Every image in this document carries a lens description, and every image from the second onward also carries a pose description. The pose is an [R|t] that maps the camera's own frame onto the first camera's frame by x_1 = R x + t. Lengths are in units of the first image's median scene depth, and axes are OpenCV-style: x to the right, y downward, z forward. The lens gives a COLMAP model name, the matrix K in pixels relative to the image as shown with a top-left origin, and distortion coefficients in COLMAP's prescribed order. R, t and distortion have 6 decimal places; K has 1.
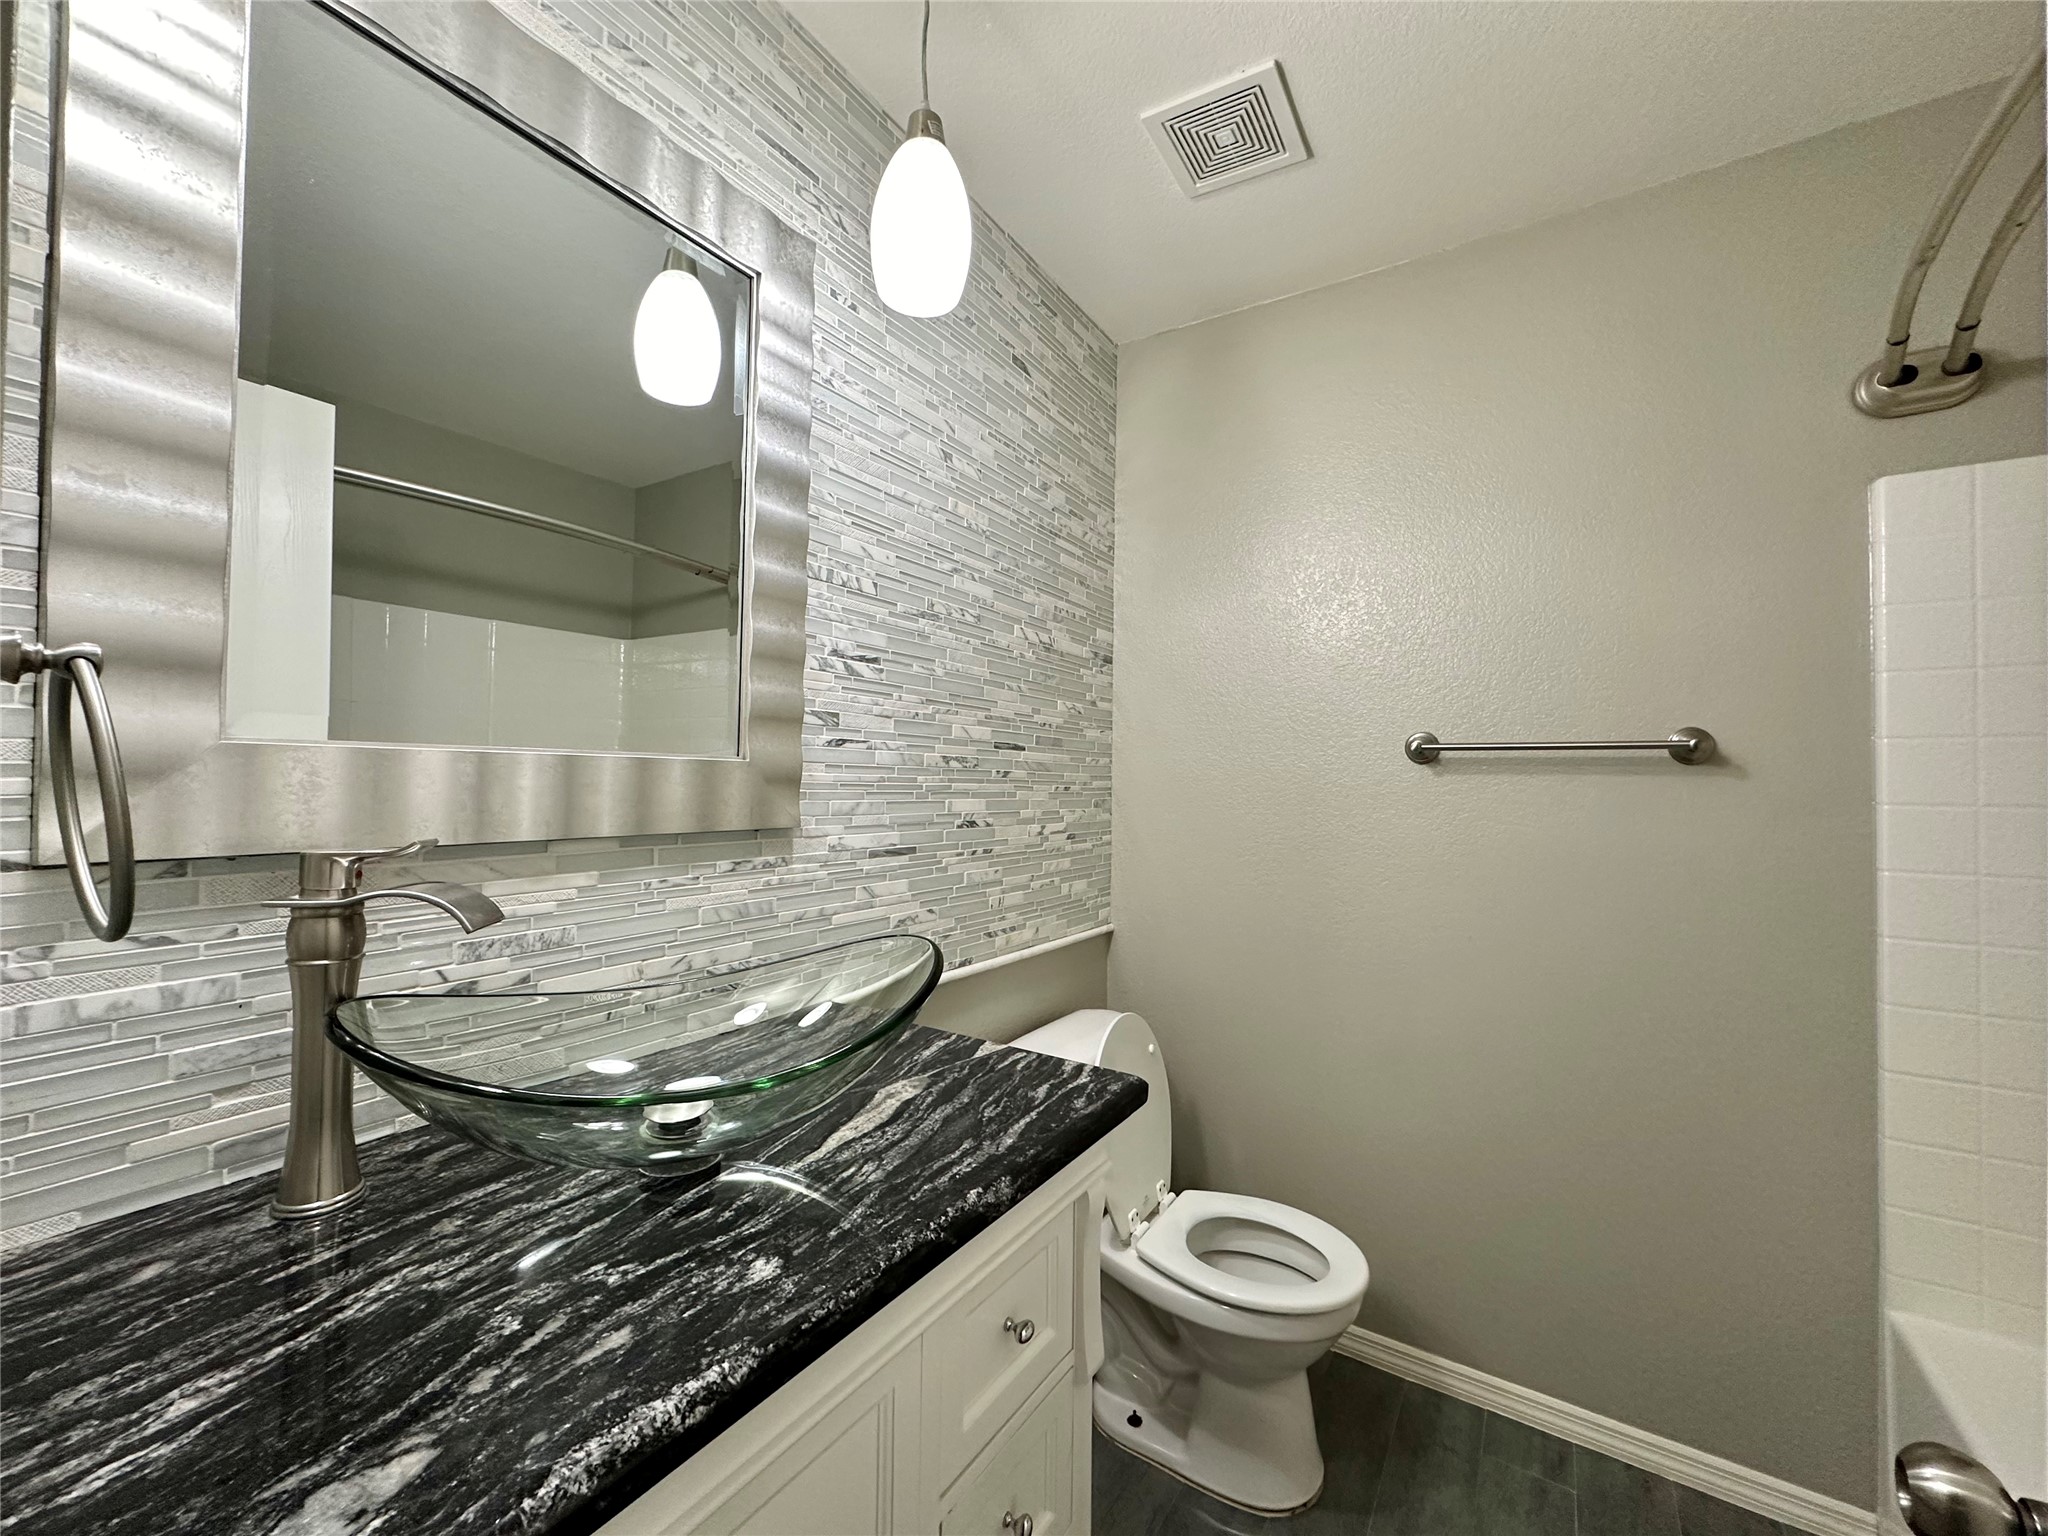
lens RADIAL K [[816.8, 0, 1020.5], [0, 816.8, 770.7], [0, 0, 1]] dist [-0.001633, -0.000012]
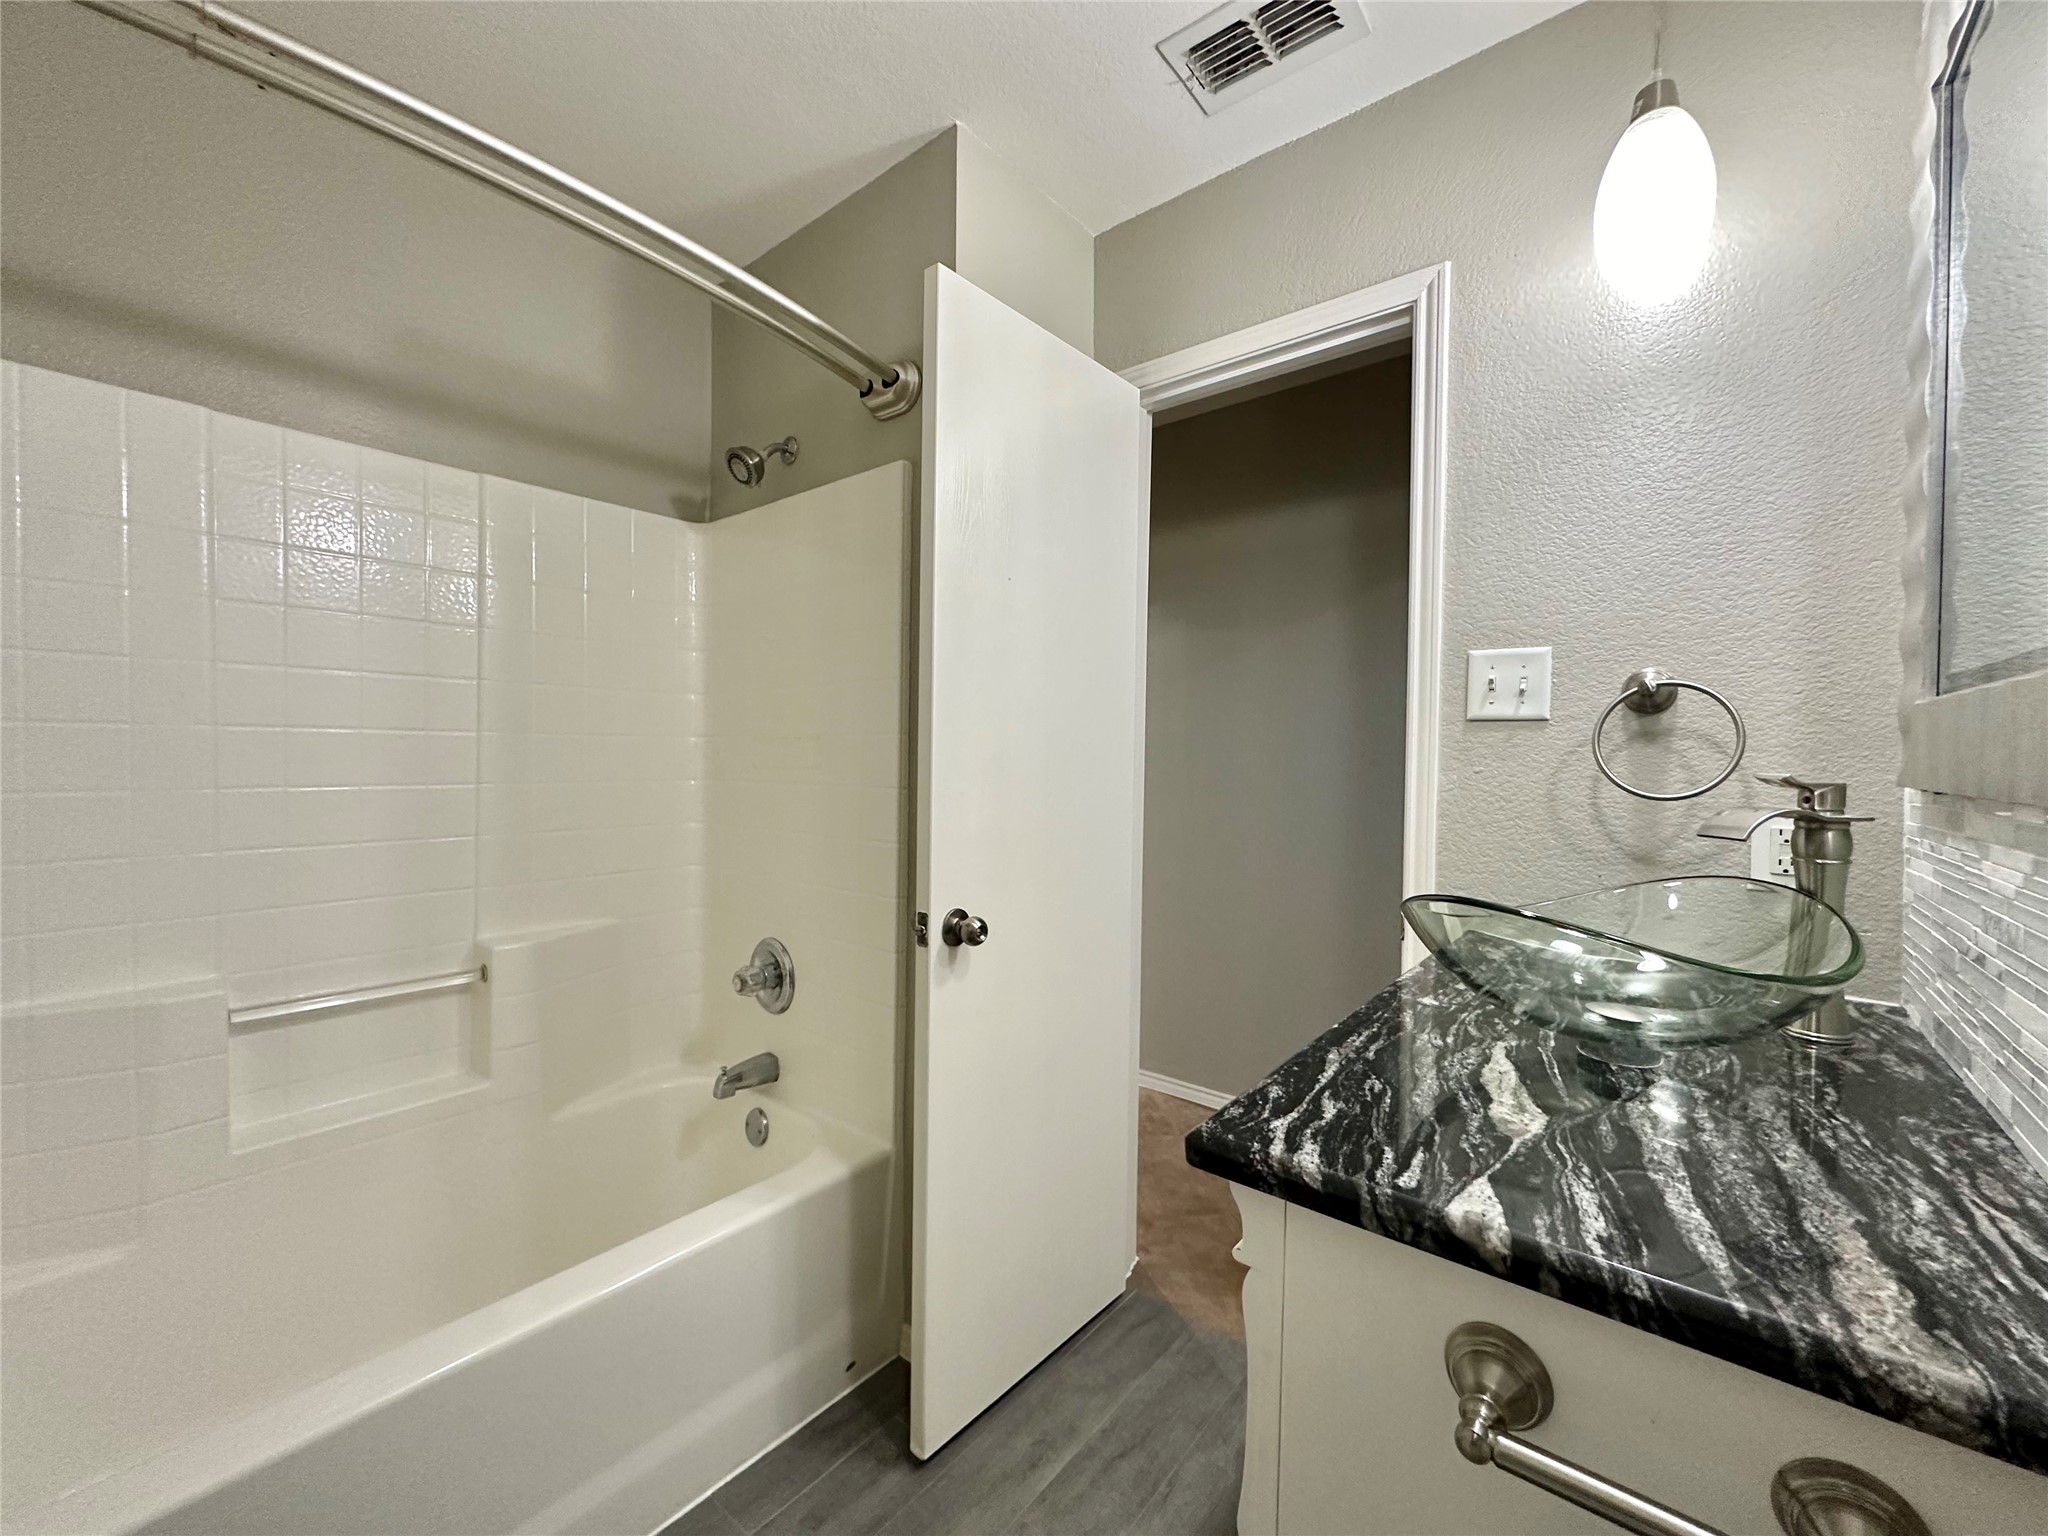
lens RADIAL K [[816.8, 0, 1020.5], [0, 816.8, 770.7], [0, 0, 1]] dist [-0.001633, -0.000012]
pose [[-0.993200, -0.027571, 0.113108, 0.244548], [-0.026055, 0.999550, 0.014857, 0.069201], [-0.113466, 0.011809, -0.993472, 1.844427]]
